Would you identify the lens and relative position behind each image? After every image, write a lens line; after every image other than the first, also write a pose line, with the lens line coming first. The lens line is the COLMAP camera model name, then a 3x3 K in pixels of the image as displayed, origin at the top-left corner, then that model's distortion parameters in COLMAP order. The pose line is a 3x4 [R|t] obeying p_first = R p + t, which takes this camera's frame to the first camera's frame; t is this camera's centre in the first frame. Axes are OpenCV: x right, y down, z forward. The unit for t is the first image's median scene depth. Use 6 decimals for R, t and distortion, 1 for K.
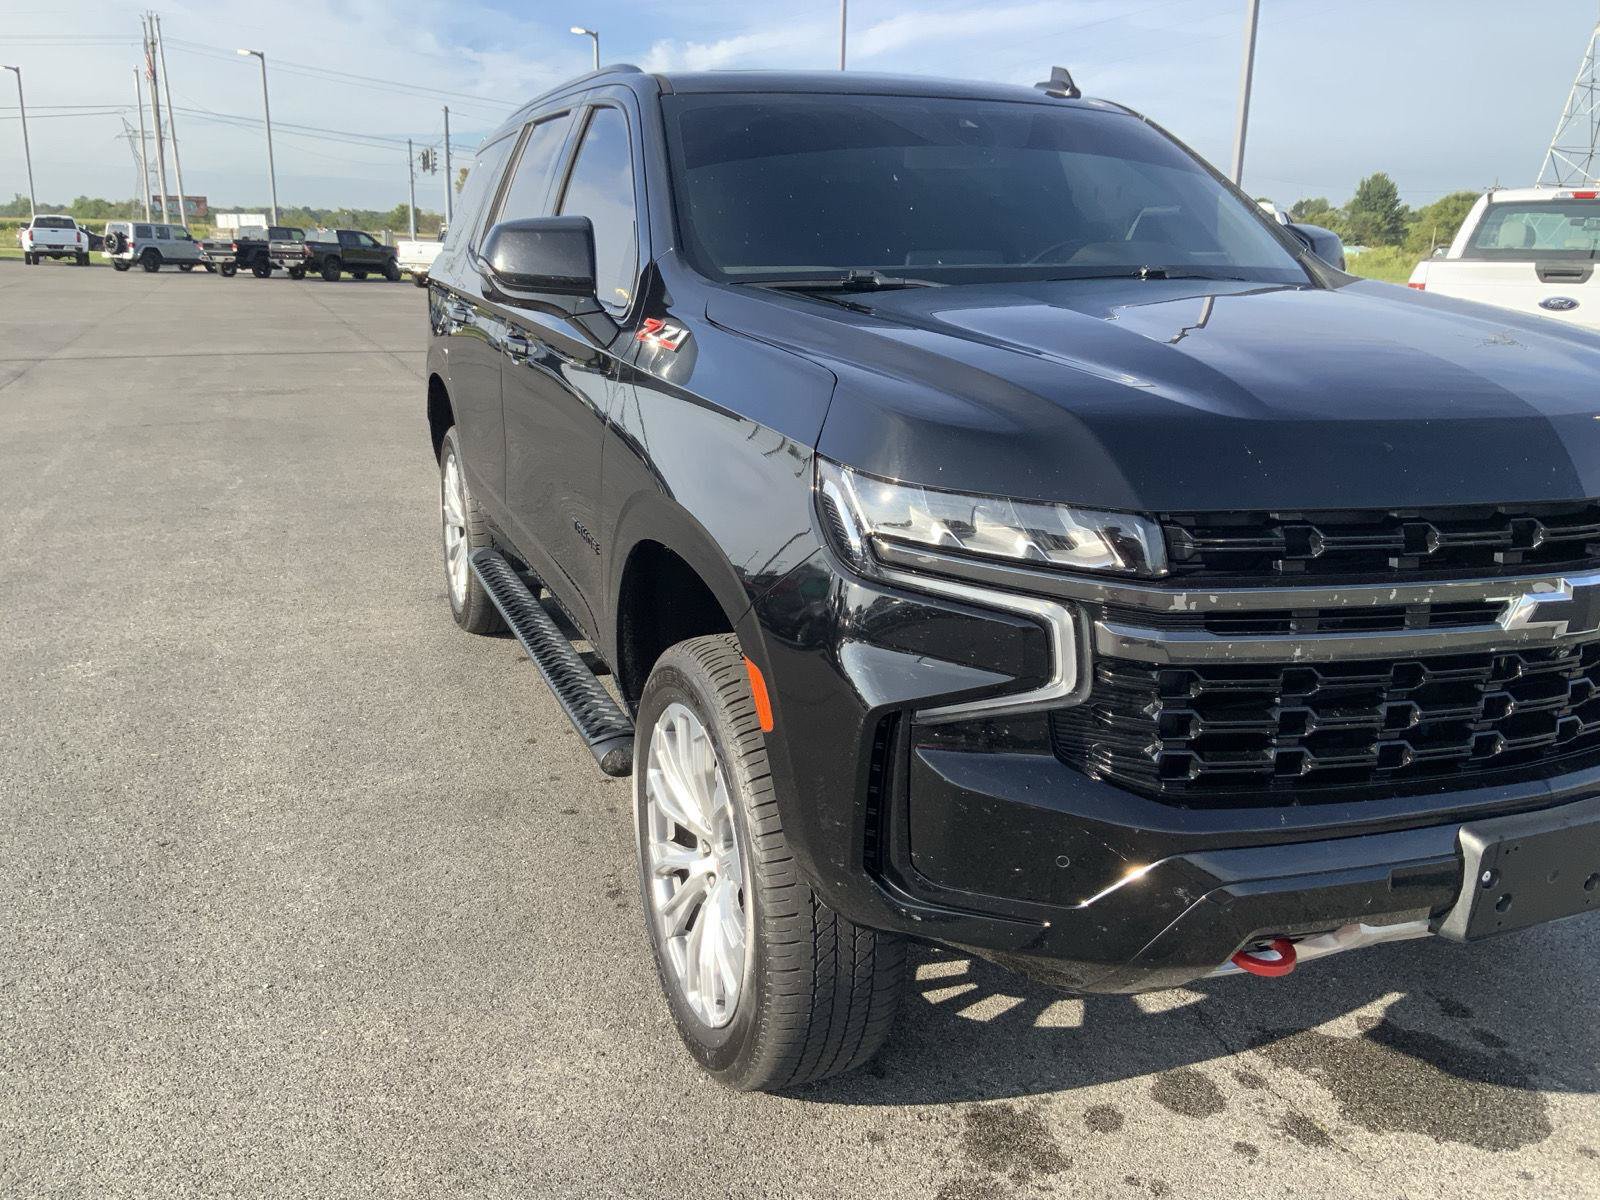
lens RADIAL K [[1234.3, 0, 824.9], [0, 1234.3, 595.6], [0, 0, 1]] dist [0.049793, -0.103249]
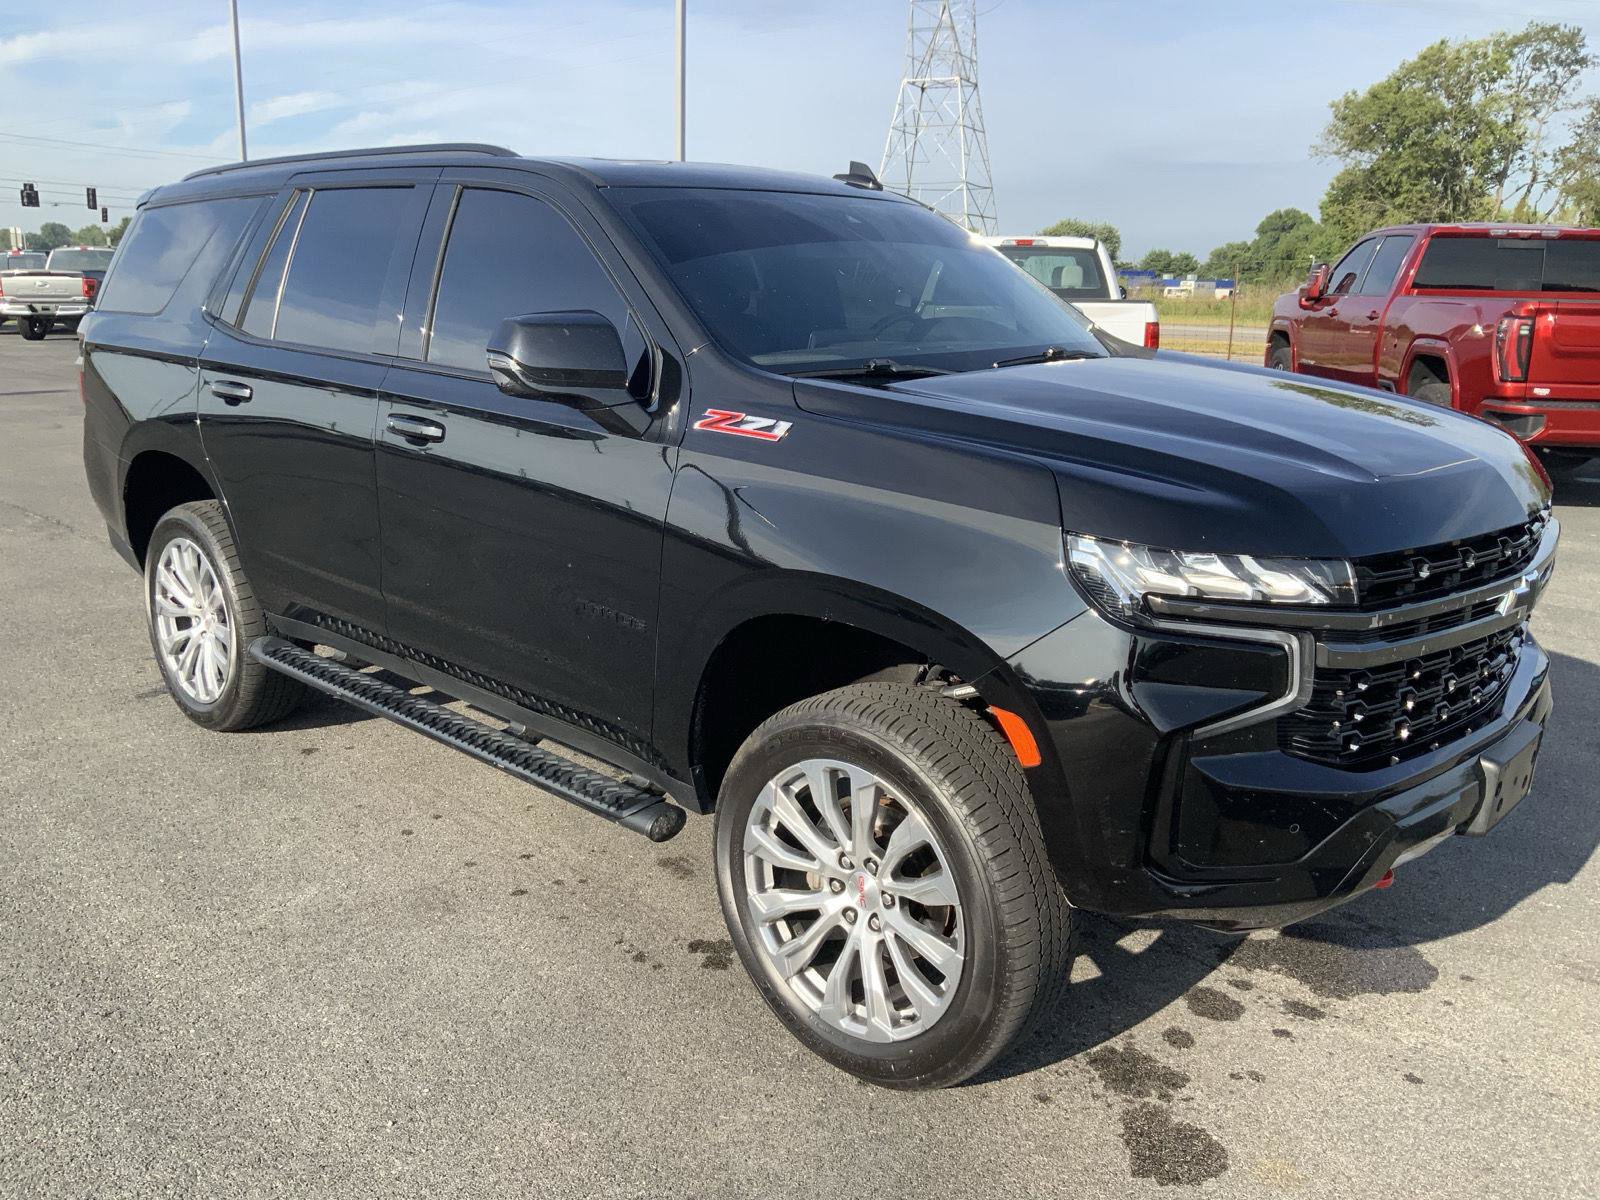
lens RADIAL K [[1210.7, 0, 800.0], [0, 1210.7, 600.0], [0, 0, 1]] dist [0.075015, -0.167923]
pose [[0.914720, -0.101440, 0.391149, -0.543038], [0.106610, 0.994264, 0.008539, -0.065305], [-0.389771, 0.033890, 0.920288, 0.005473]]
